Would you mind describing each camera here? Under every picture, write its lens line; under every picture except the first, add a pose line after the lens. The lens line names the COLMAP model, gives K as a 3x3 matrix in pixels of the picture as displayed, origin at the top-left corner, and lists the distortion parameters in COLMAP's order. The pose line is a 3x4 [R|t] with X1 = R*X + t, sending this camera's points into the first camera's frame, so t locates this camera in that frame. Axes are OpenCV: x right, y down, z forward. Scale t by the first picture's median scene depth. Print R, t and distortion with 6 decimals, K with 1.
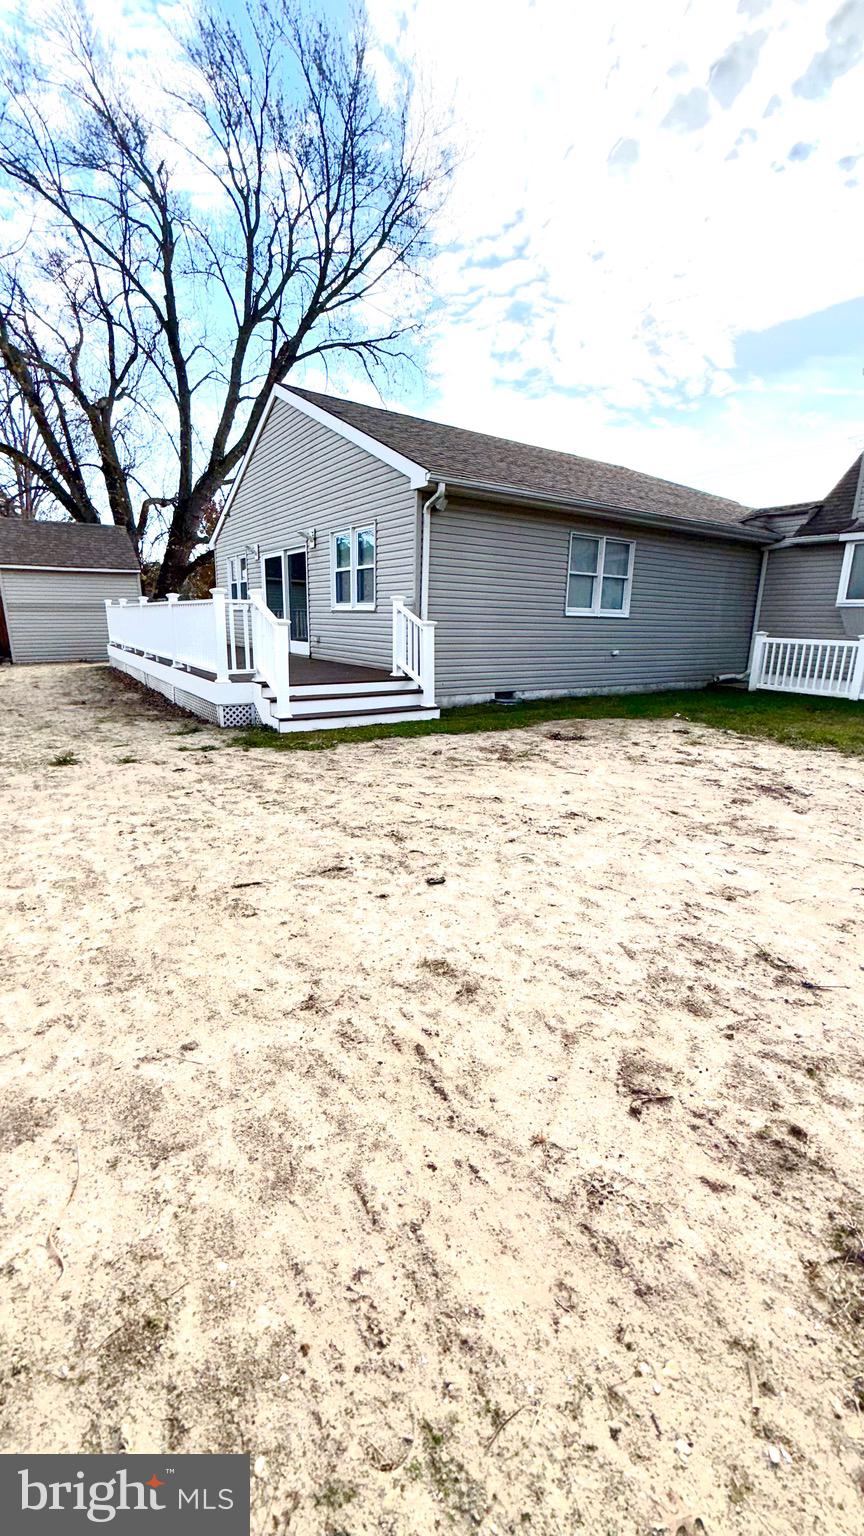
lens RADIAL K [[611.6, 0, 434.3], [0, 611.6, 762.8], [0, 0, 1]] dist [-0.000996, -0.000018]
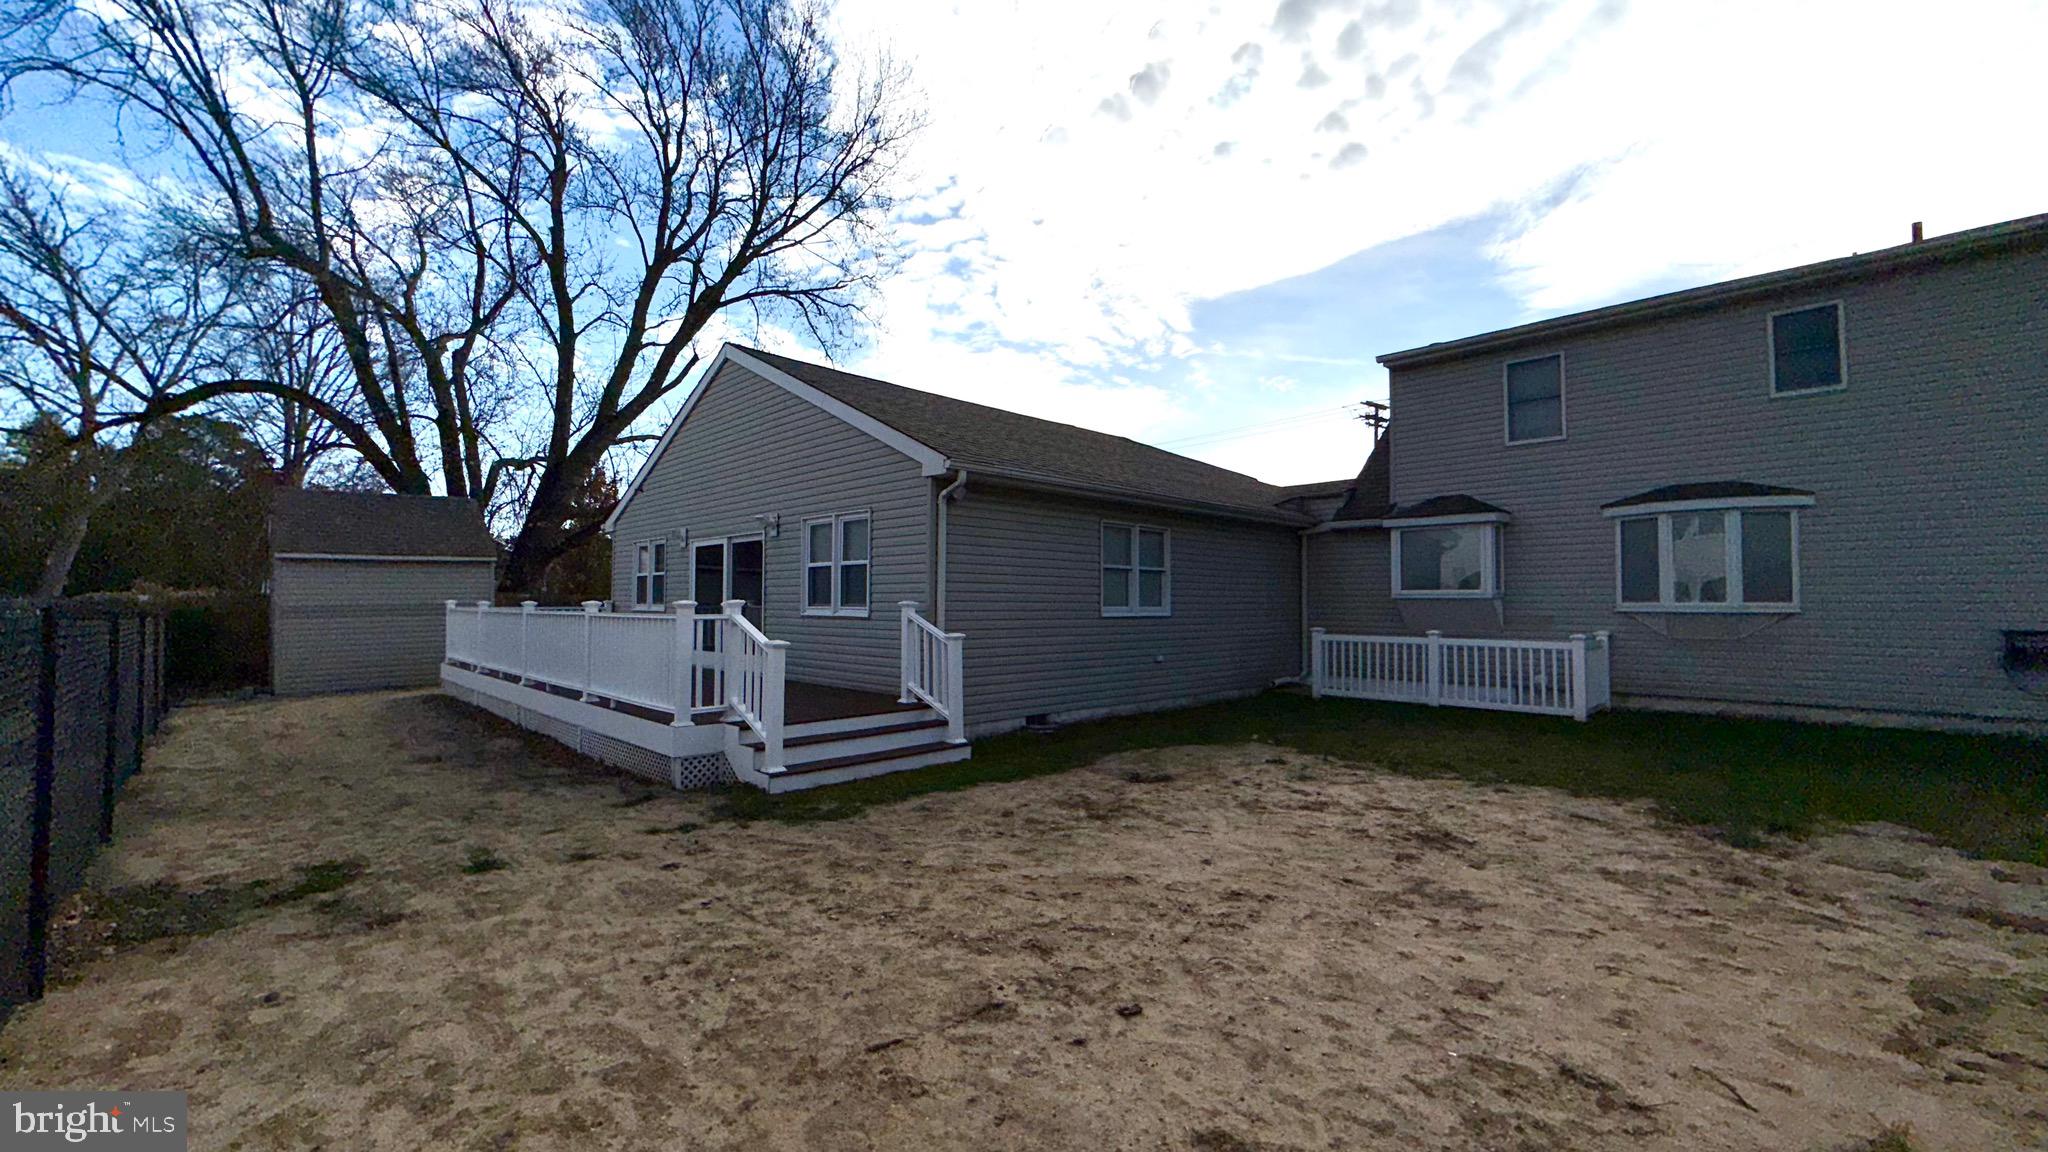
lens RADIAL K [[815.4, 0, 1017.5], [0, 815.4, 574.9], [0, 0, 1]] dist [-0.000996, -0.000018]
pose [[0.982915, -0.011911, 0.183676, -0.117350], [0.059244, 0.965273, -0.254437, -0.030890], [-0.174267, 0.260971, 0.949487, -0.033959]]
